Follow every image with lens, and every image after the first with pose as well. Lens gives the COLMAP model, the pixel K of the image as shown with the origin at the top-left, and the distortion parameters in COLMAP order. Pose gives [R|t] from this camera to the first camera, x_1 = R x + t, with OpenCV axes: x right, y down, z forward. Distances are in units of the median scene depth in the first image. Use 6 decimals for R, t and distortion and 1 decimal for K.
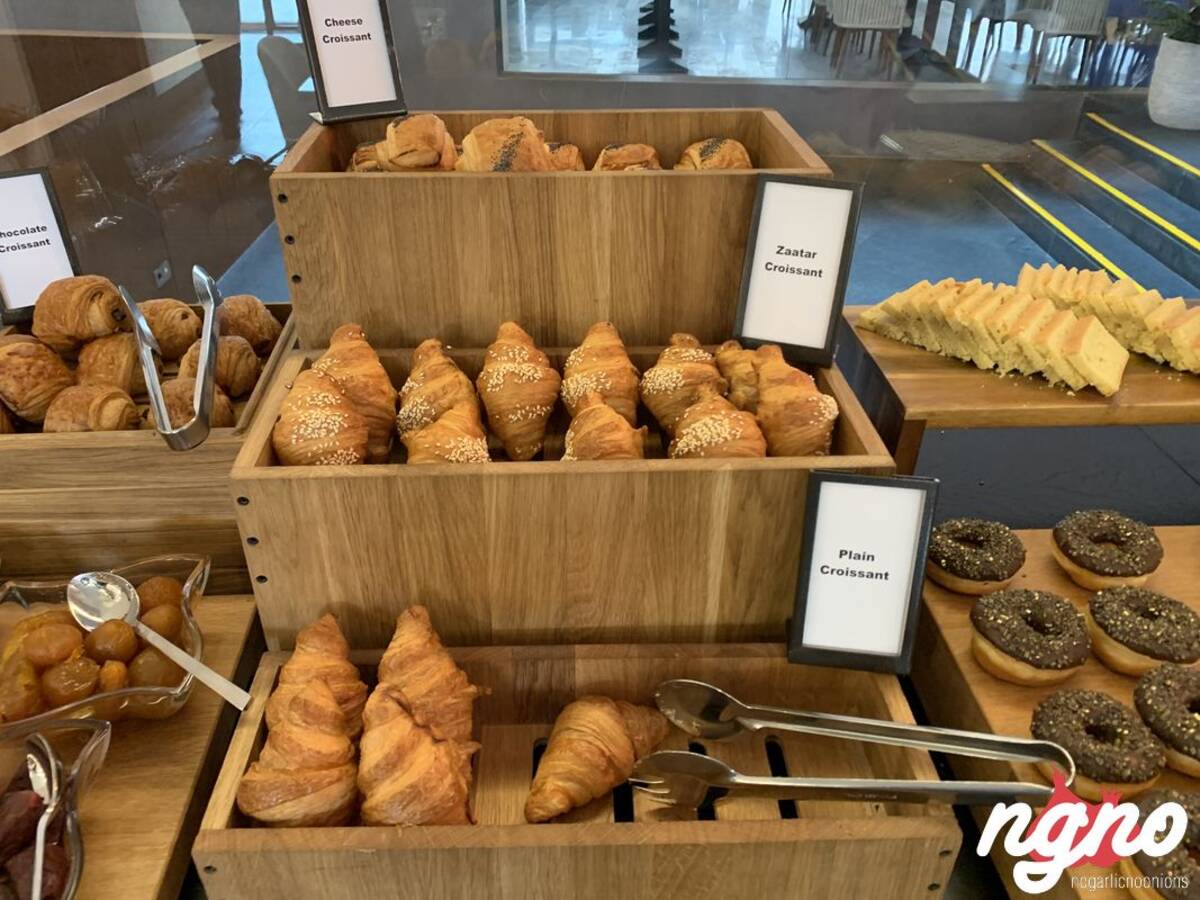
lens RADIAL K [[908.0, 0, 598.8], [0, 908.0, 454.5], [0, 0, 1]] dist [0.004422, -0.001821]
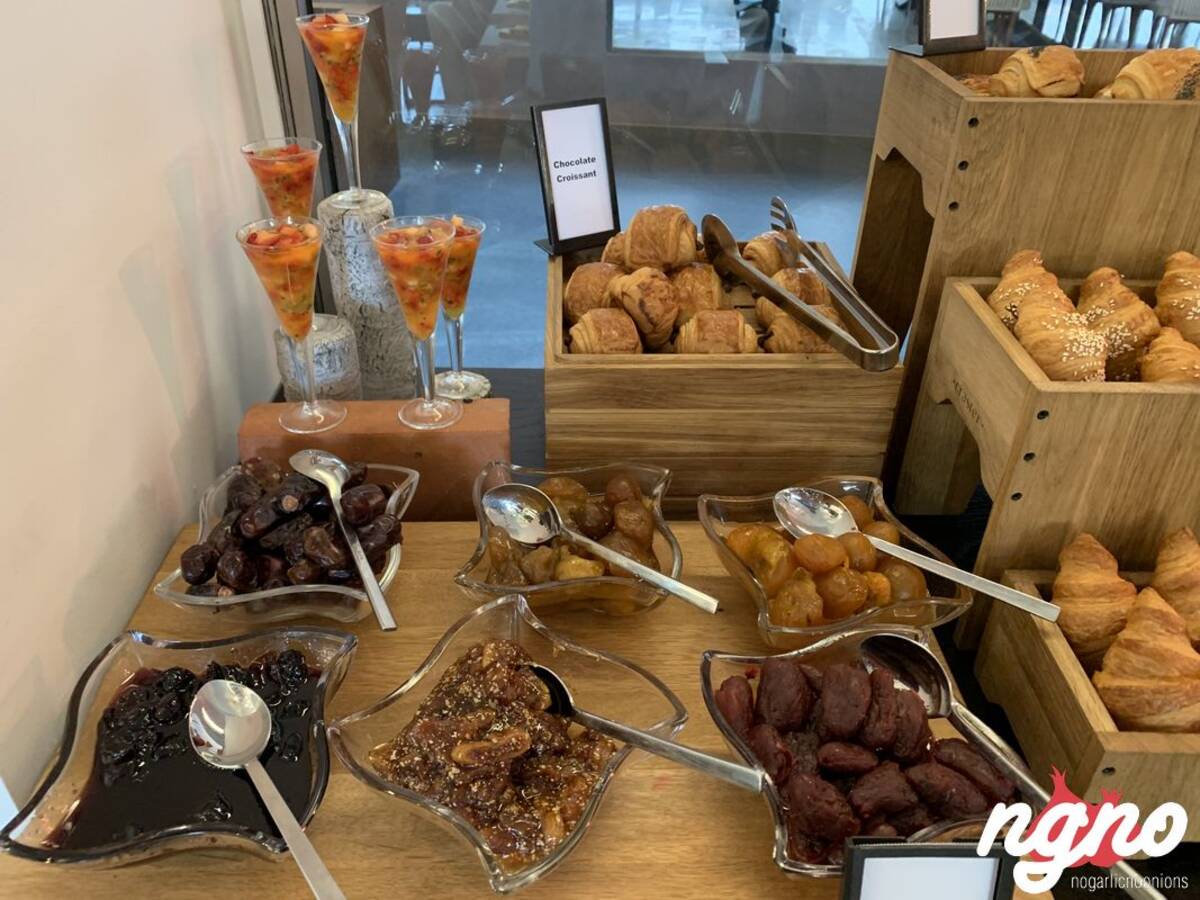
lens RADIAL K [[906.9, 0, 600.0], [0, 906.9, 450.0], [0, 0, 1]] dist [0.044303, -0.042182]
pose [[0.999490, 0.028579, -0.014222, -0.778398], [-0.028456, 0.999556, 0.008827, 0.085656], [0.014468, -0.008418, 0.999860, -0.014685]]
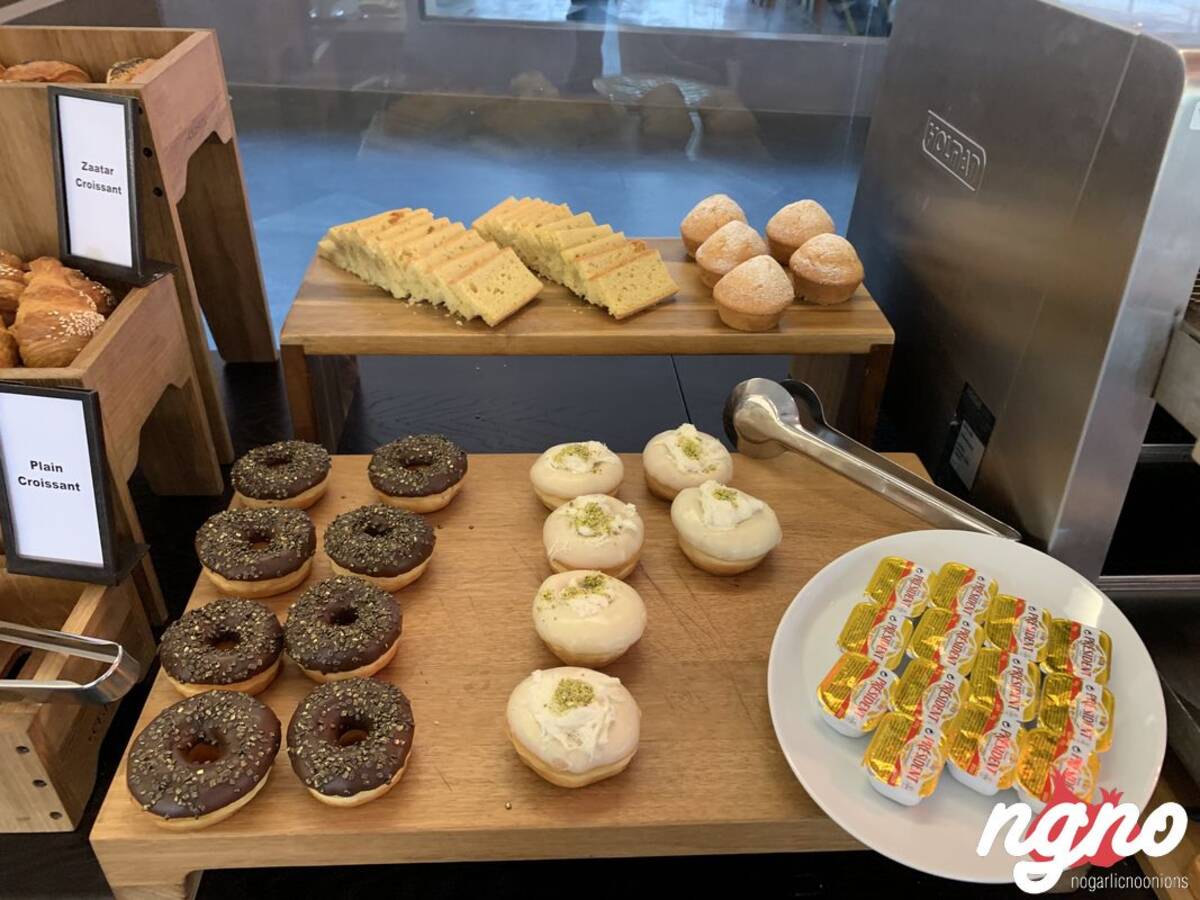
lens RADIAL K [[906.9, 0, 600.0], [0, 906.9, 450.0], [0, 0, 1]] dist [0.044303, -0.042182]
pose [[0.999760, 0.015724, 0.015274, 0.640927], [-0.016311, 0.999102, 0.039100, 0.031269], [-0.014645, -0.039340, 0.999119, -0.018461]]
